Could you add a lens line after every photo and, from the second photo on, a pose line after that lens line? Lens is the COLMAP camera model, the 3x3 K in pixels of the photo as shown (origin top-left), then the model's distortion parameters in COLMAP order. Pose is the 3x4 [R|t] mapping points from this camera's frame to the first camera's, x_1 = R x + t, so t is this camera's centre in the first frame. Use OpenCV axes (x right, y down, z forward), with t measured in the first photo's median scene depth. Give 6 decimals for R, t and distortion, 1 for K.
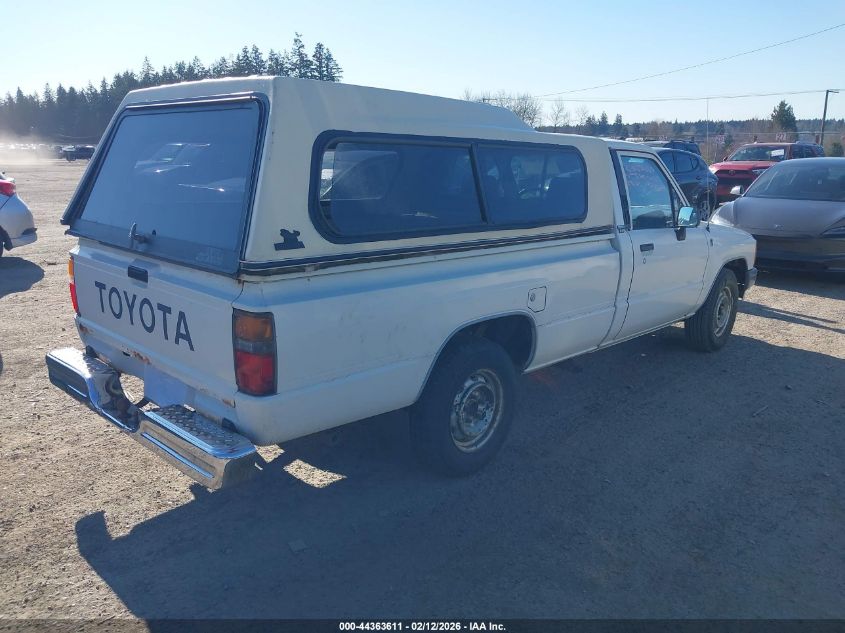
lens RADIAL K [[675.5, 0, 422.5], [0, 675.5, 316.5], [0, 0, 1]] dist [-0.003318, -0.004931]
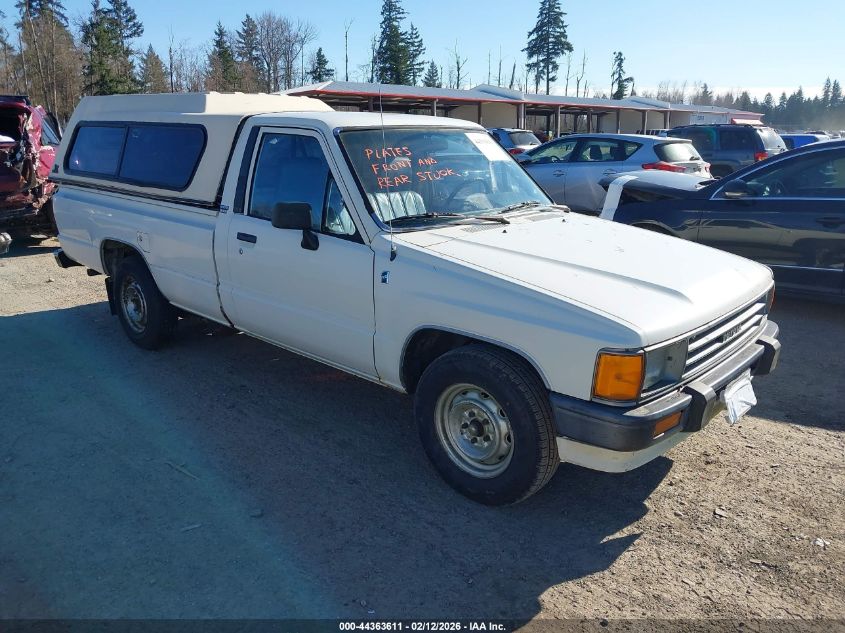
lens RADIAL K [[675.5, 0, 422.5], [0, 675.5, 316.5], [0, 0, 1]] dist [-0.003318, -0.004931]
pose [[-0.005420, 0.268213, -0.963344, 1.375403], [-0.221701, 0.939062, 0.262700, -0.328156], [0.975100, 0.214998, 0.054374, 1.363886]]
